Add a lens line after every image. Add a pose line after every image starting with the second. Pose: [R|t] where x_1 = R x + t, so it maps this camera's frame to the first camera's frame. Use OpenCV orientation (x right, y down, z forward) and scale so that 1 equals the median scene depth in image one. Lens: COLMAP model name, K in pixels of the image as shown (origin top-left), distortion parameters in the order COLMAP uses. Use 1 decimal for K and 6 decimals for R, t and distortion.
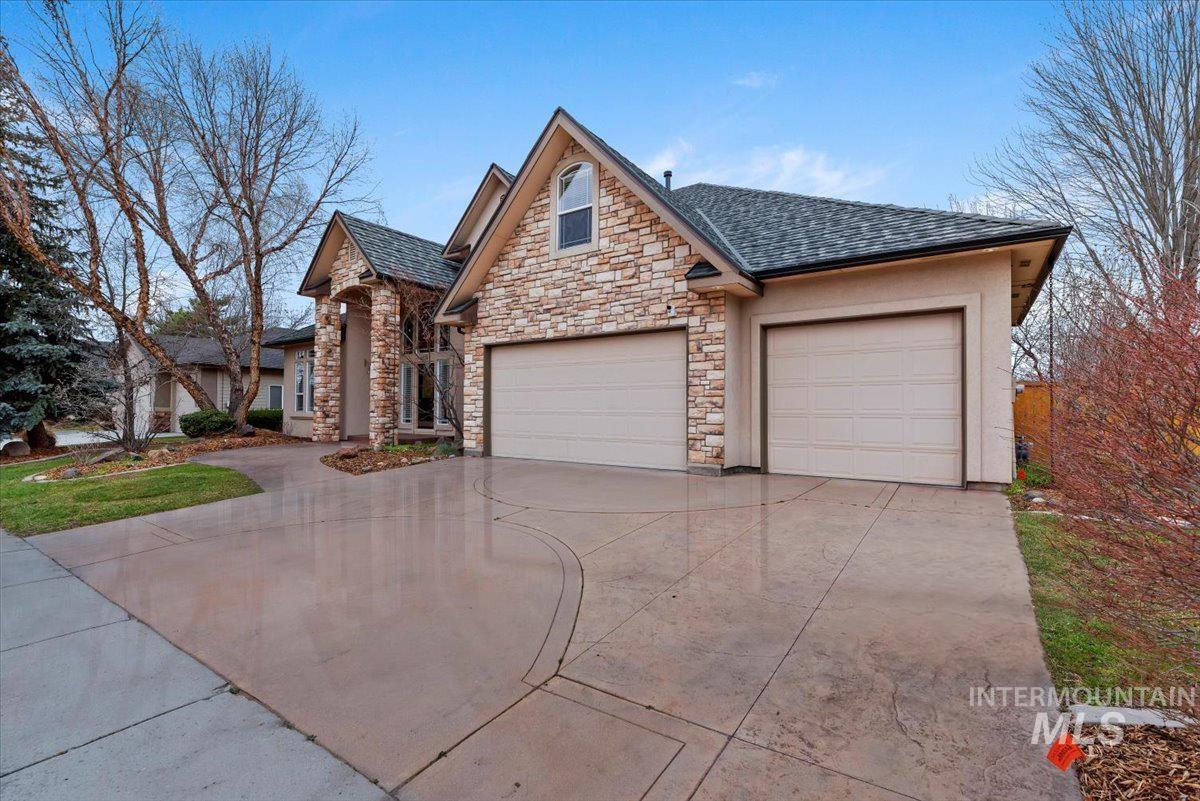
lens RADIAL K [[537.3, 0, 607.8], [0, 537.3, 392.9], [0, 0, 1]] dist [0.009001, -0.000119]
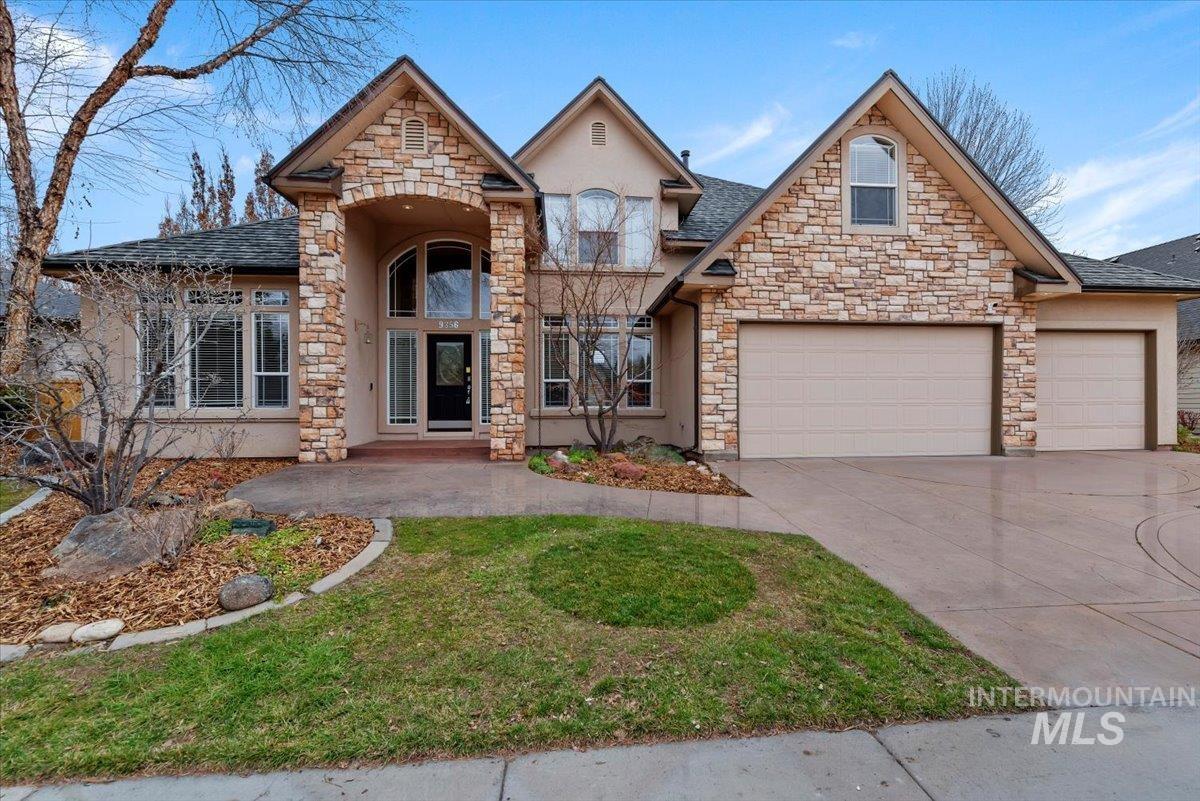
lens RADIAL K [[537.3, 0, 640.9], [0, 537.3, 399.4], [0, 0, 1]] dist [0.009001, -0.000119]
pose [[0.752189, 0.000363, 0.658948, -1.005628], [-0.012979, 0.999814, 0.014264, 0.021877], [-0.658820, -0.019282, 0.752053, 0.572892]]
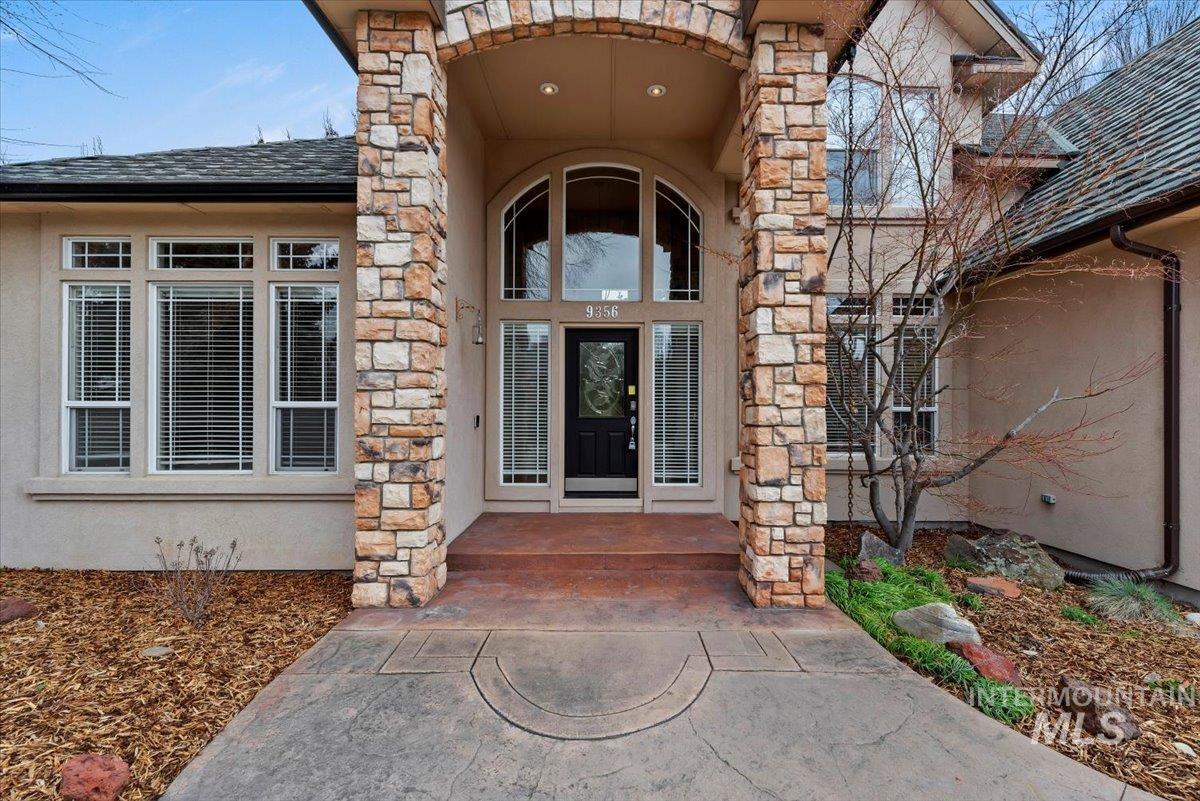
lens RADIAL K [[537.3, 0, 619.2], [0, 537.3, 402.9], [0, 0, 1]] dist [0.009001, -0.000119]
pose [[0.827186, 0.006940, 0.561885, -0.913428], [-0.019896, 0.999658, 0.016943, -0.014102], [-0.561576, -0.025194, 0.827042, 1.125893]]
